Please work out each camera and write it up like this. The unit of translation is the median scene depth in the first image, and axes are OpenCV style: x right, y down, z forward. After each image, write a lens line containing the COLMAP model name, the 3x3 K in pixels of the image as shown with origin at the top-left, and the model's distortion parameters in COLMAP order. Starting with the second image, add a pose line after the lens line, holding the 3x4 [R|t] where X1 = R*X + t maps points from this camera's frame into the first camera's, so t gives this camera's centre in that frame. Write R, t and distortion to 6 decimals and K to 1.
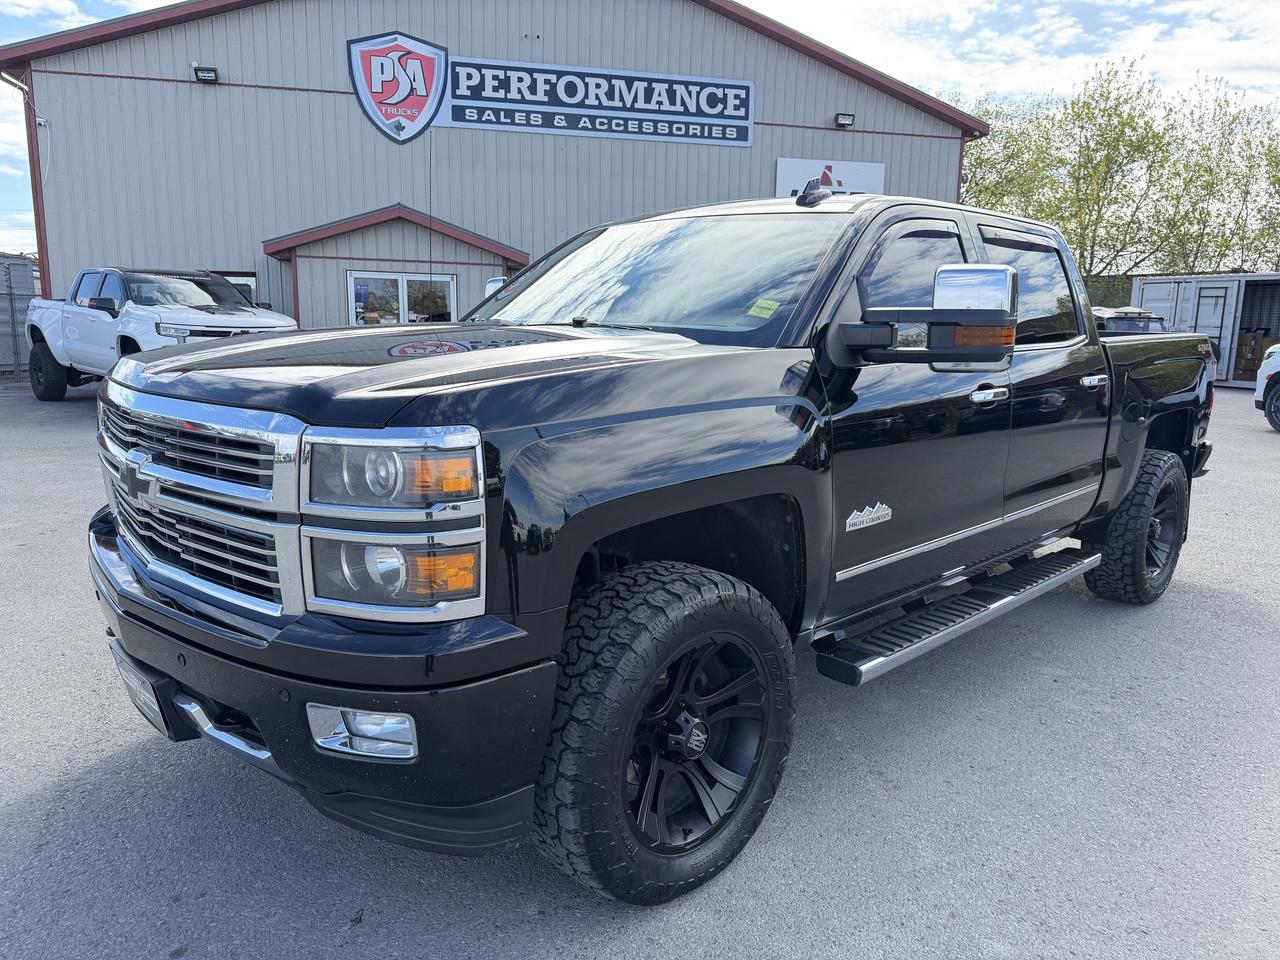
lens RADIAL K [[898.9, 0, 640.0], [0, 898.9, 480.0], [0, 0, 1]] dist [0.006476, -0.006786]
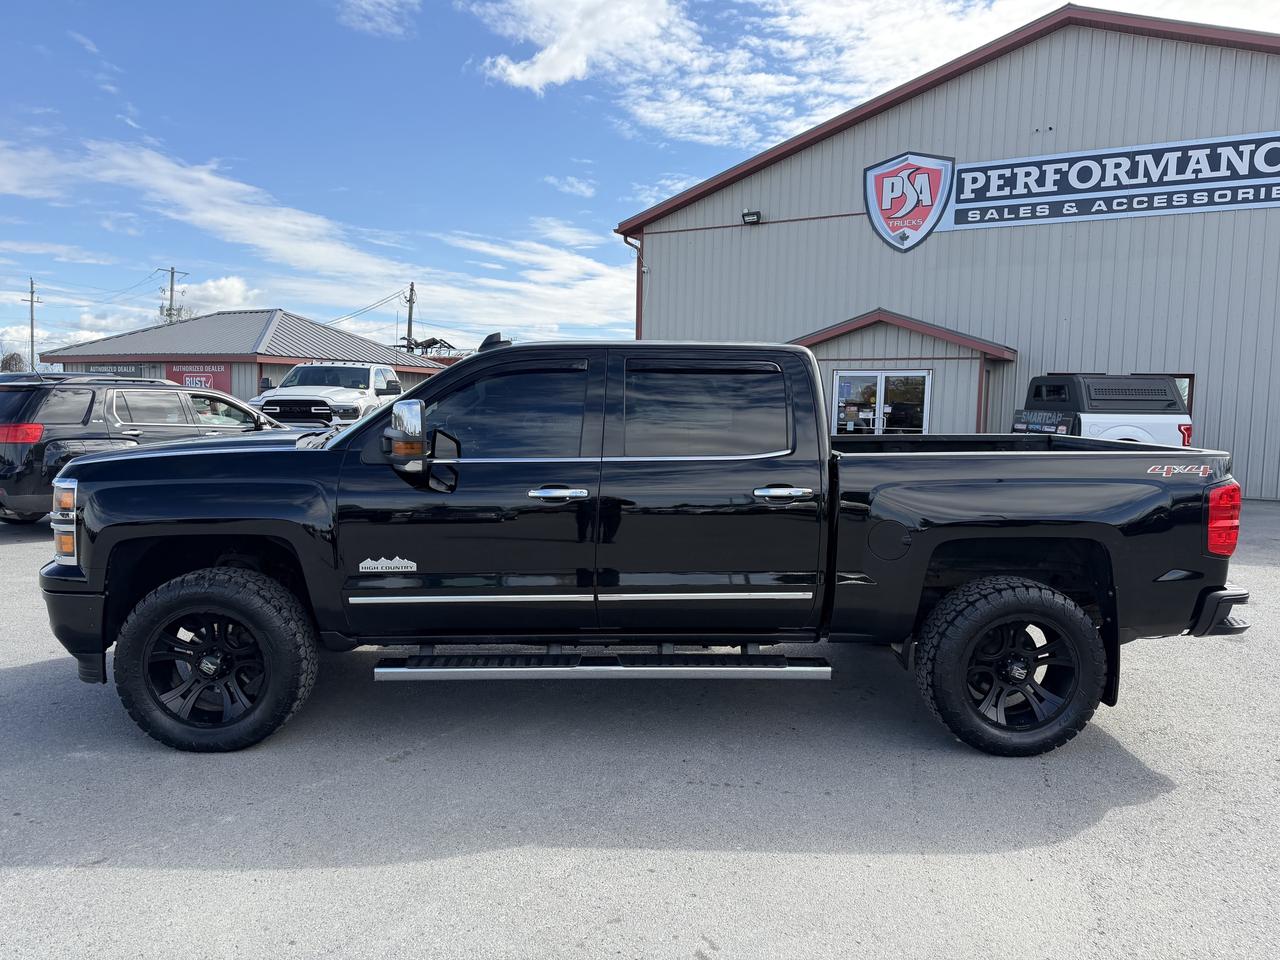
lens RADIAL K [[887.3, 0, 619.6], [0, 887.3, 482.8], [0, 0, 1]] dist [-0.023847, -0.001839]
pose [[0.731626, 0.054446, -0.679529, 0.218673], [-0.117276, 0.991997, -0.046785, -0.010080], [0.671543, 0.113922, 0.732156, 0.028214]]
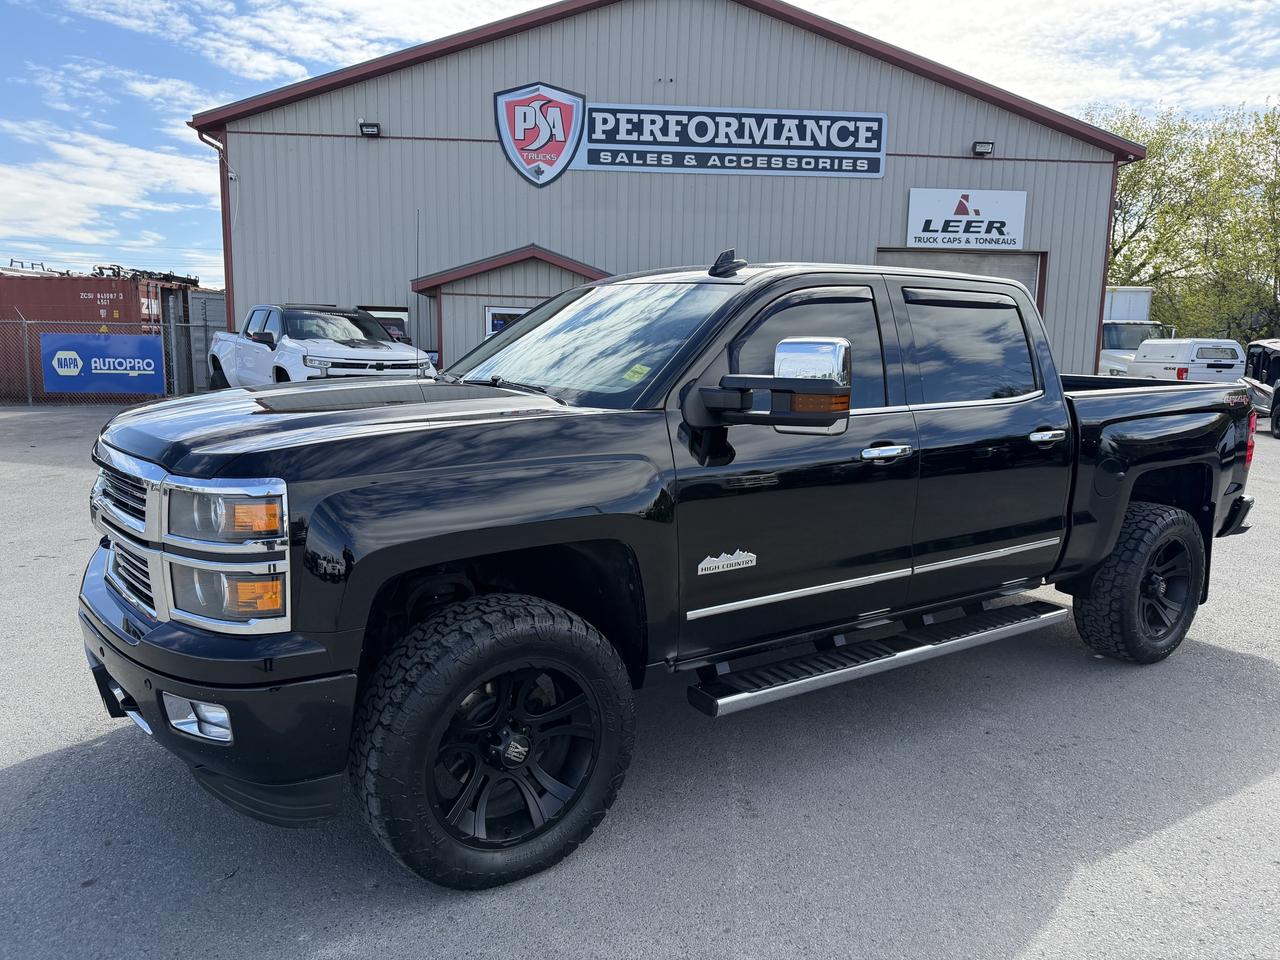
lens RADIAL K [[893.3, 0, 640.0], [0, 893.3, 480.0], [0, 0, 1]] dist [0.045519, -0.068070]
pose [[0.983682, 0.029567, -0.177469, 0.050007], [-0.034509, 0.999096, -0.024826, -0.004335], [0.176575, 0.030545, 0.983813, -0.014018]]
